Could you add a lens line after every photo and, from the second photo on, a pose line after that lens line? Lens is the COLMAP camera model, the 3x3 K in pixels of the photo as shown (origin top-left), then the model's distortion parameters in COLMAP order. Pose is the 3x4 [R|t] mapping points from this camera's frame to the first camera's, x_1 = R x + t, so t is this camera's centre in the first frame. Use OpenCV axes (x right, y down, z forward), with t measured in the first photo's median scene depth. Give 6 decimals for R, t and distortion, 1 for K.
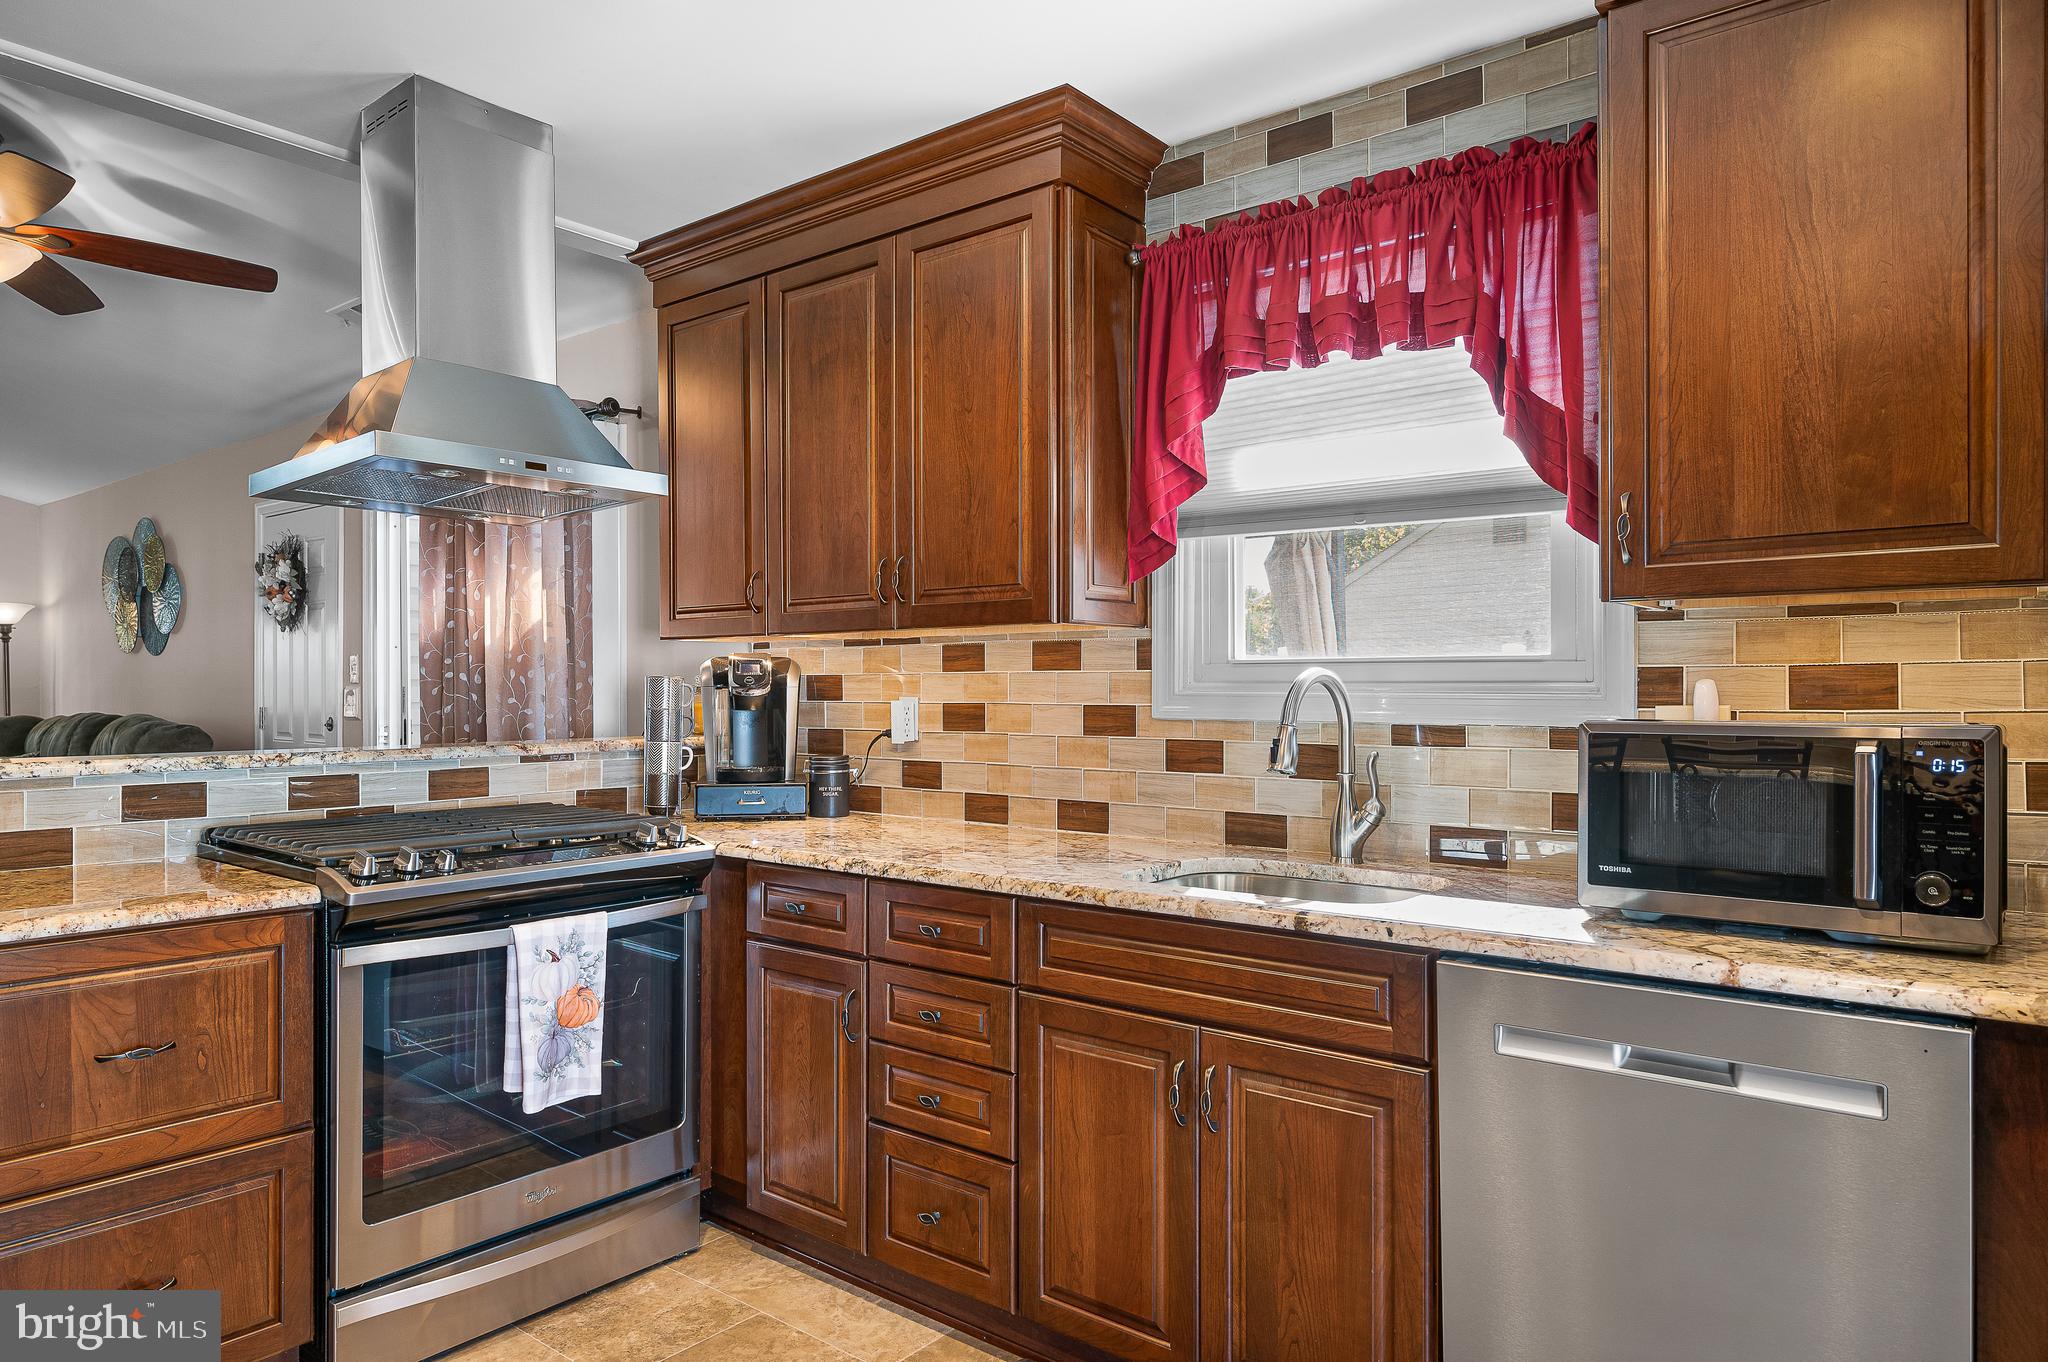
lens RADIAL K [[1256.2, 0, 1049.1], [0, 1256.2, 689.4], [0, 0, 1]] dist [-0.001735, 0.000540]
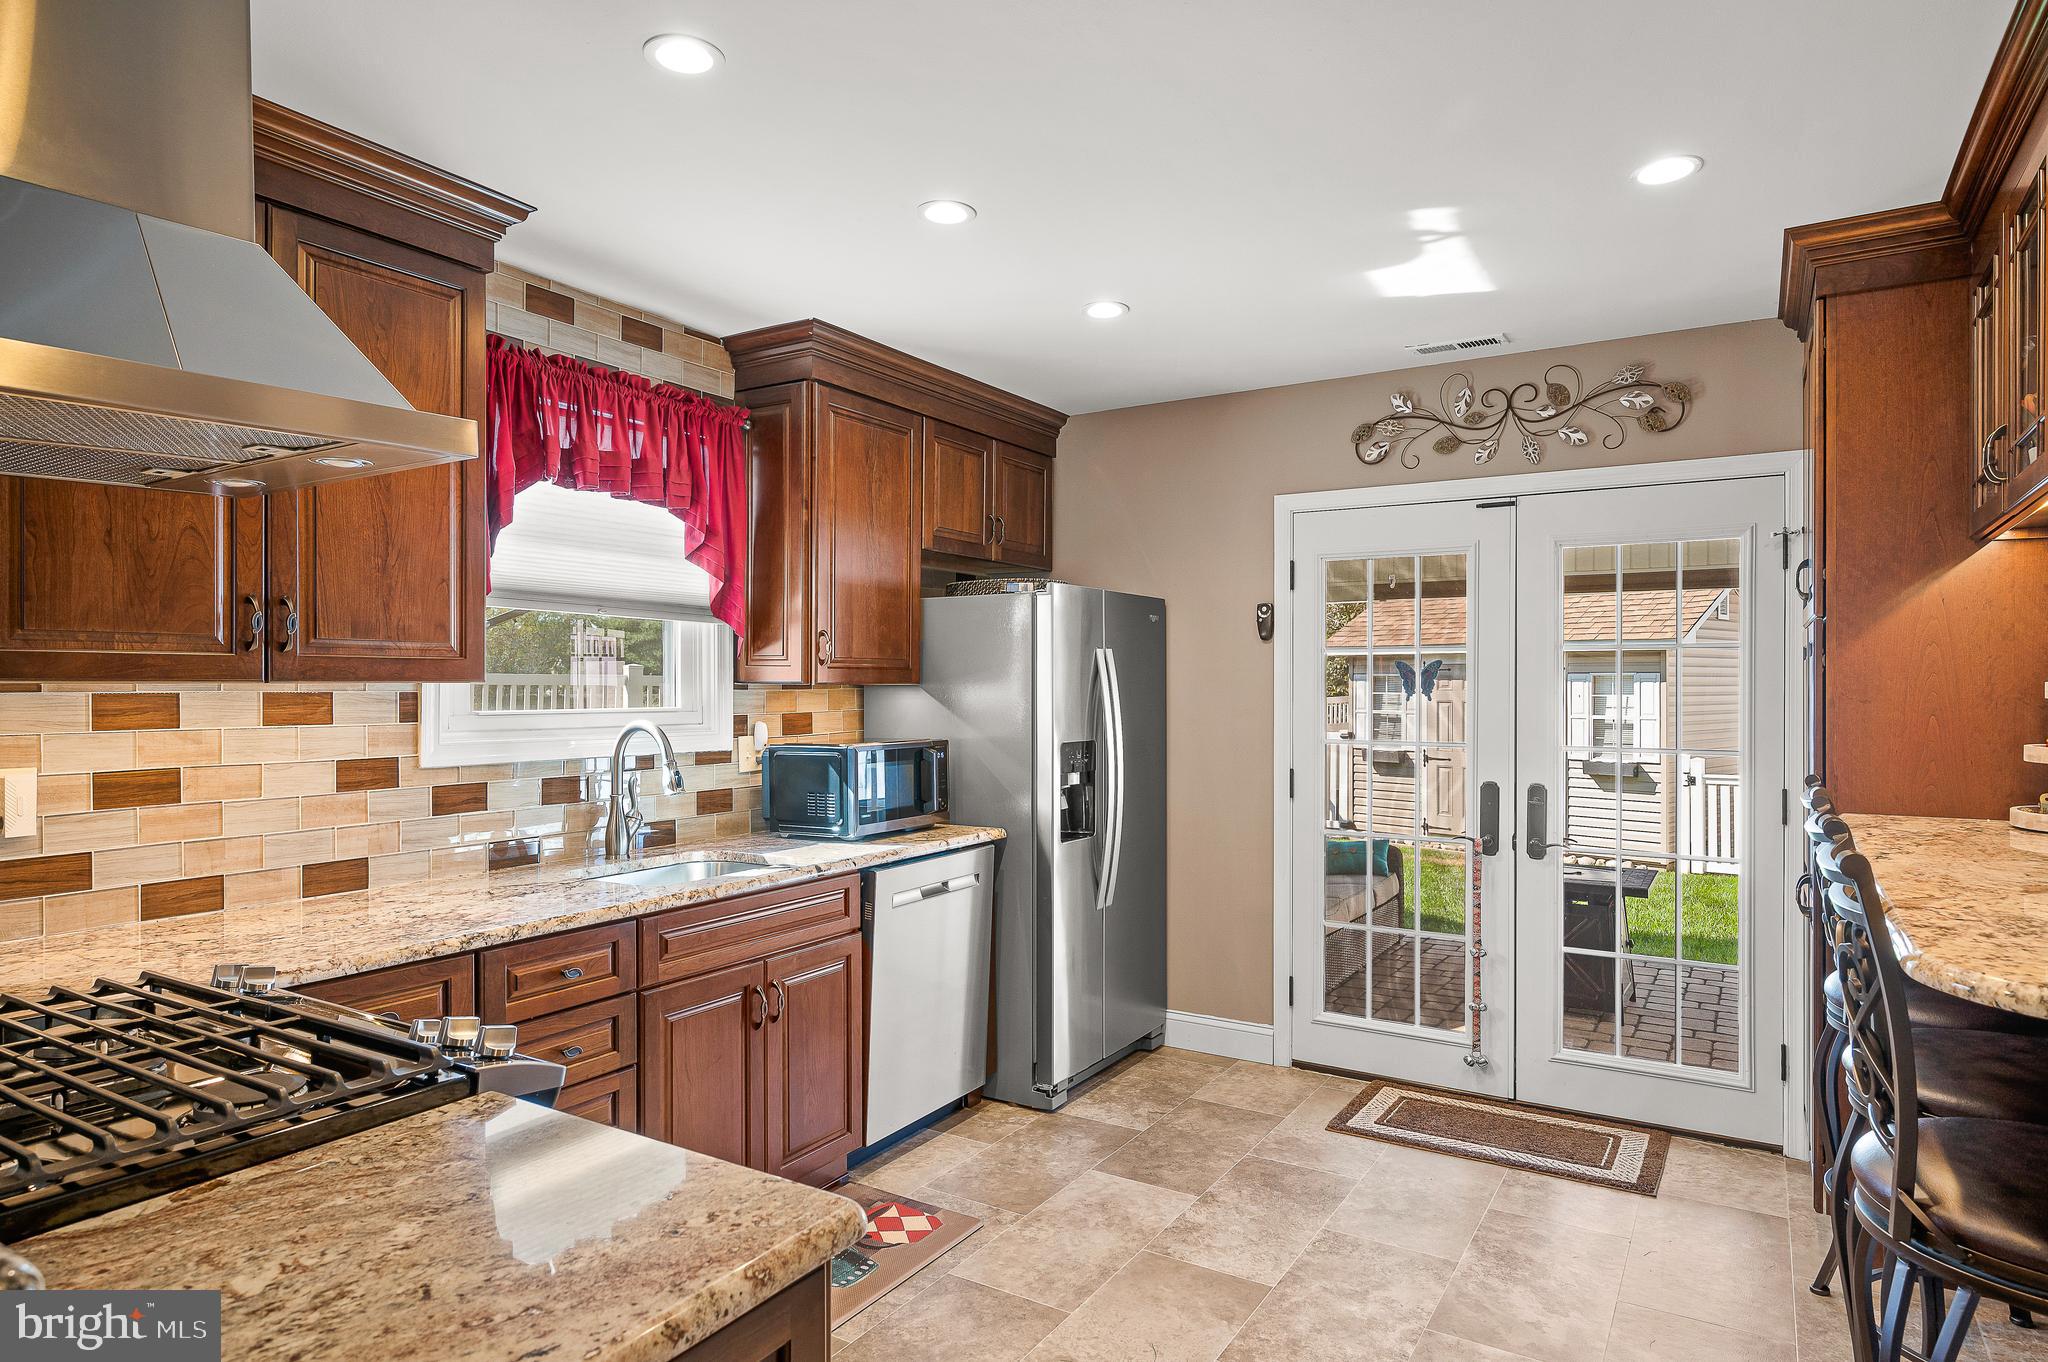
lens RADIAL K [[1145.6, 0, 1024.0], [0, 1145.6, 681.0], [0, 0, 1]] dist [0.000475, 0.000696]
pose [[-0.106805, 0.003807, 0.994273, -0.992546], [0.000138, 0.999993, -0.003814, -0.049452], [-0.994280, -0.000270, -0.106805, 0.634900]]
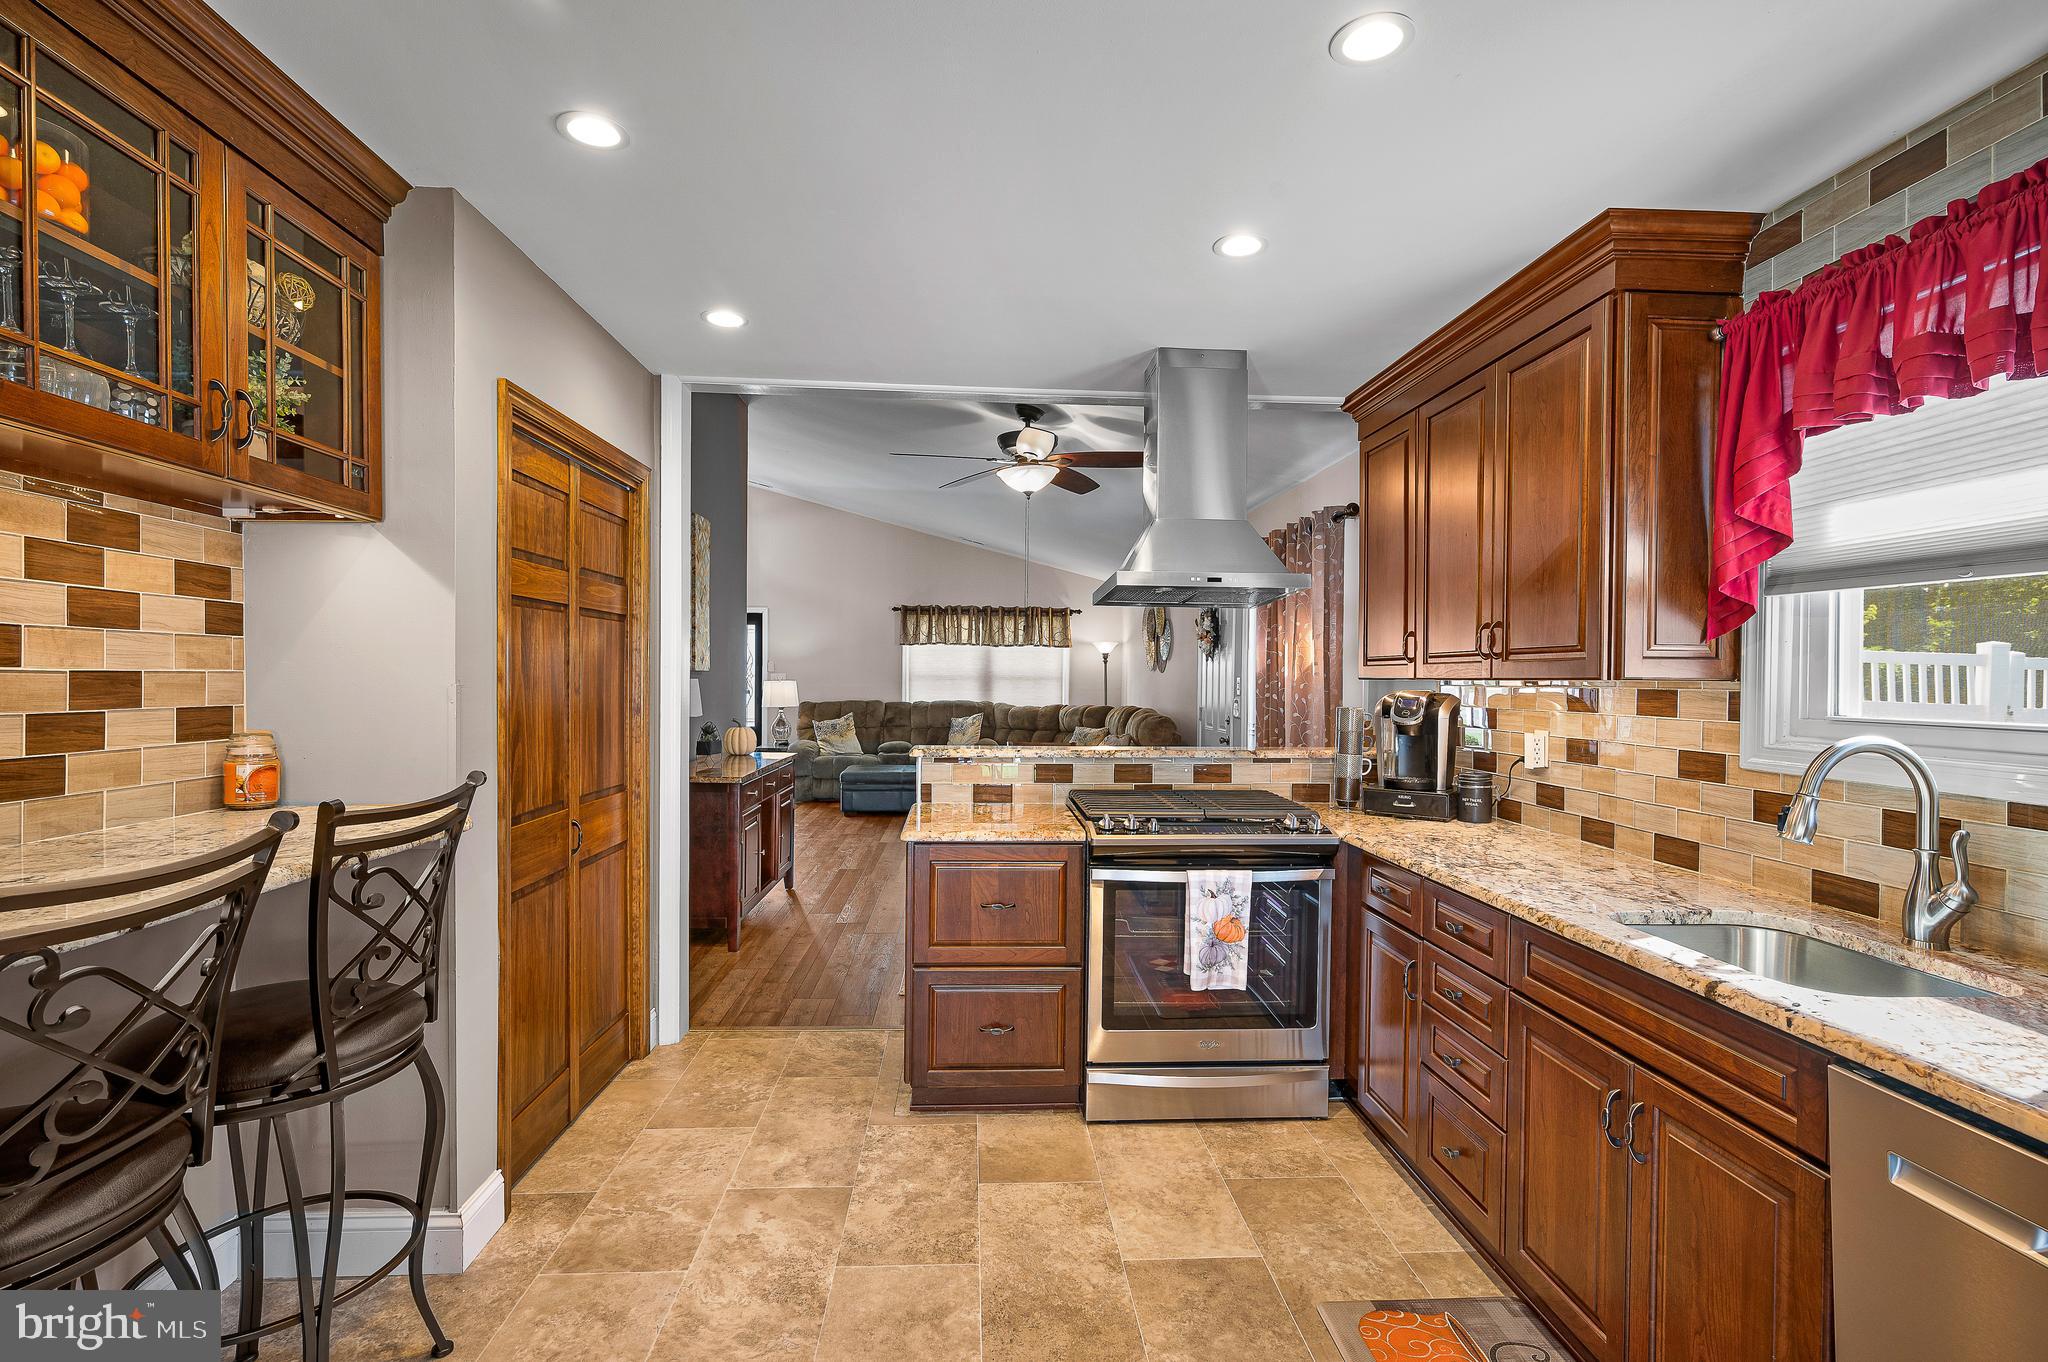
lens RADIAL K [[942.9, 0, 1024.0], [0, 942.9, 681.0], [0, 0, 1]] dist [0.001487, 0.000415]
pose [[0.666258, 0.010173, -0.745652, 0.287025], [-0.010330, 0.999937, 0.004412, -0.049747], [0.745650, 0.004762, 0.666321, 0.035393]]
